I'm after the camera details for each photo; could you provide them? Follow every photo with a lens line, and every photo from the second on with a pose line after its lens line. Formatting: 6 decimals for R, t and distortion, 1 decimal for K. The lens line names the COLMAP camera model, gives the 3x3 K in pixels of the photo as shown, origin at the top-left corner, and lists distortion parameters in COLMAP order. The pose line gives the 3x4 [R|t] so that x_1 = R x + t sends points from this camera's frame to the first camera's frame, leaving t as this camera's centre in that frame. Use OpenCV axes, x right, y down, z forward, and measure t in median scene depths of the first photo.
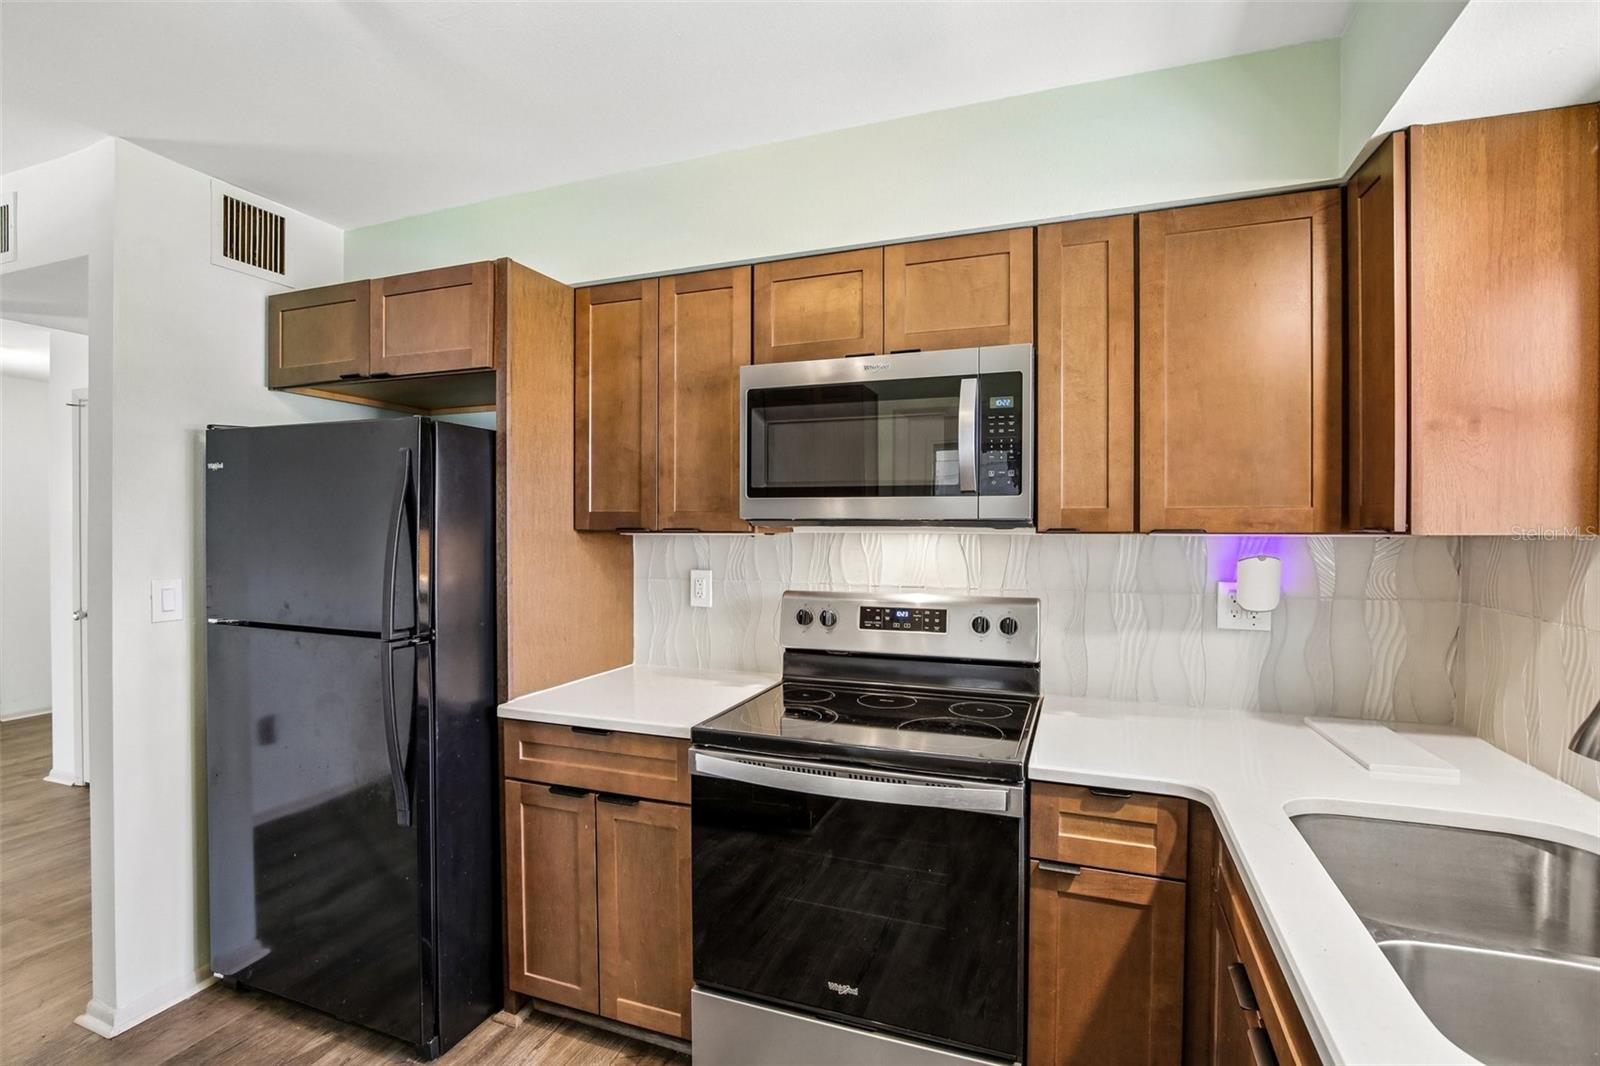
lens RADIAL K [[736.6, 0, 802.4], [0, 736.6, 532.4], [0, 0, 1]] dist [-0.028978, 0.007989]
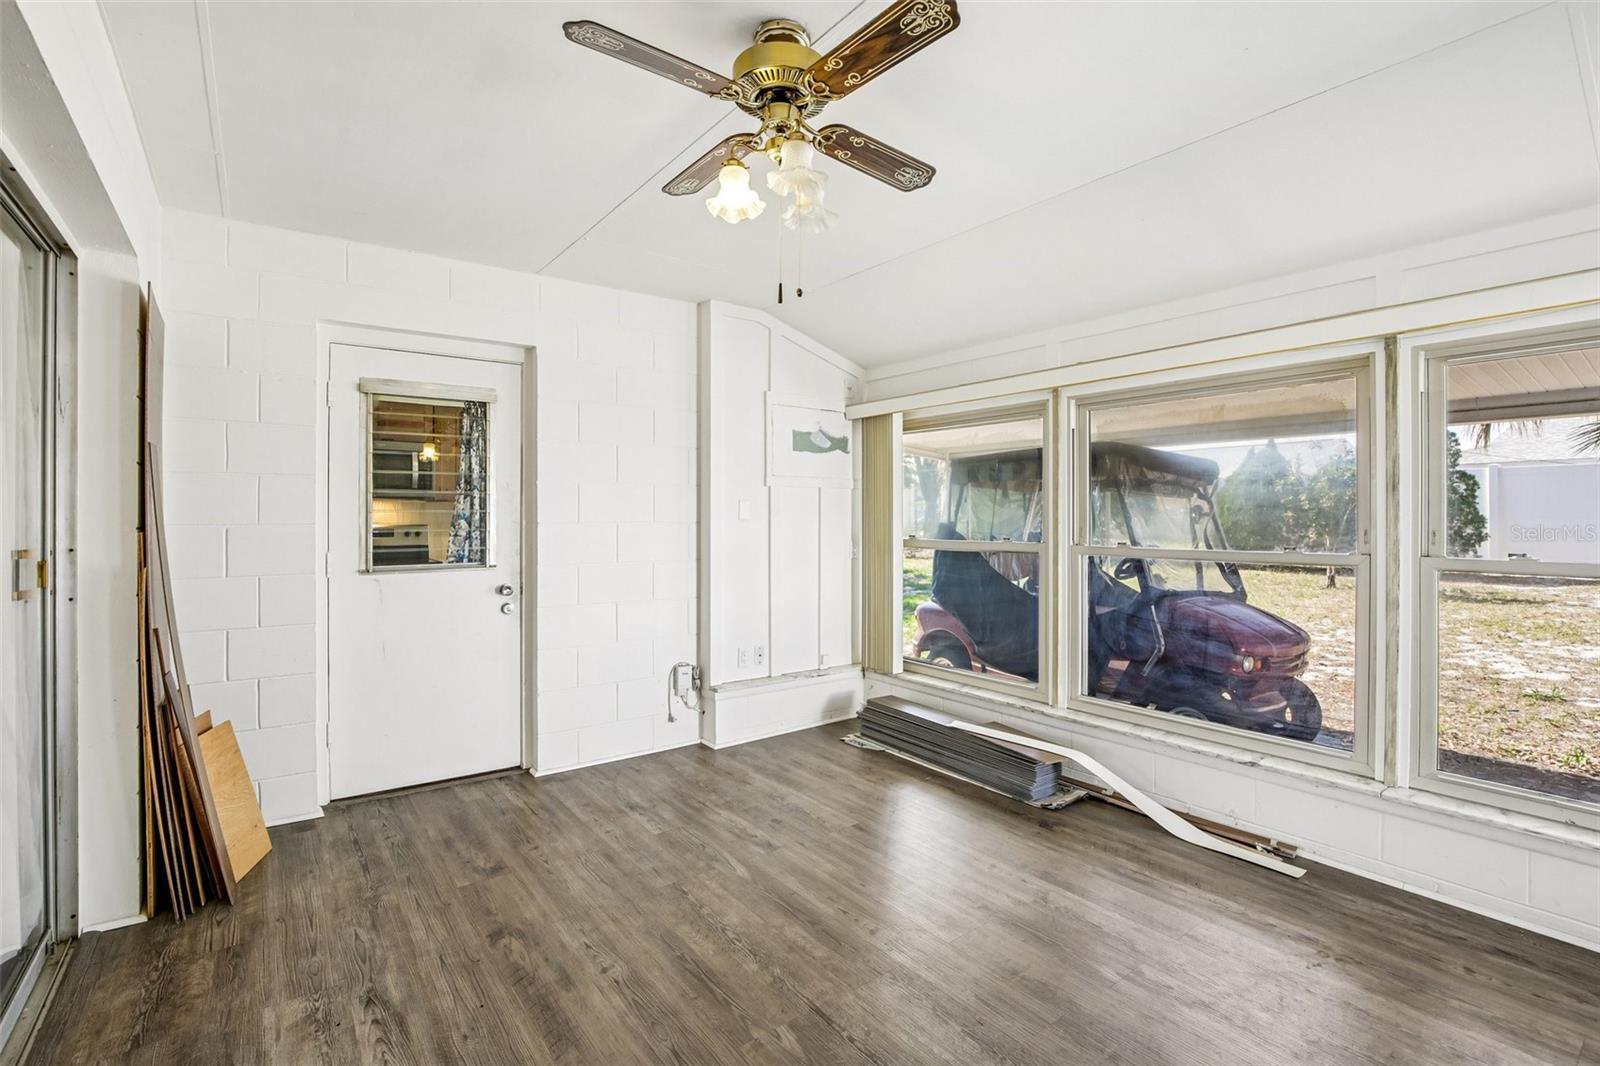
lens RADIAL K [[736.6, 0, 800.3], [0, 736.6, 523.6], [0, 0, 1]] dist [-0.028978, 0.007989]
pose [[0.539498, -0.007469, 0.841954, -1.470040], [0.004394, 0.999972, 0.006055, 0.070285], [-0.841975, 0.000433, 0.539516, -2.073190]]
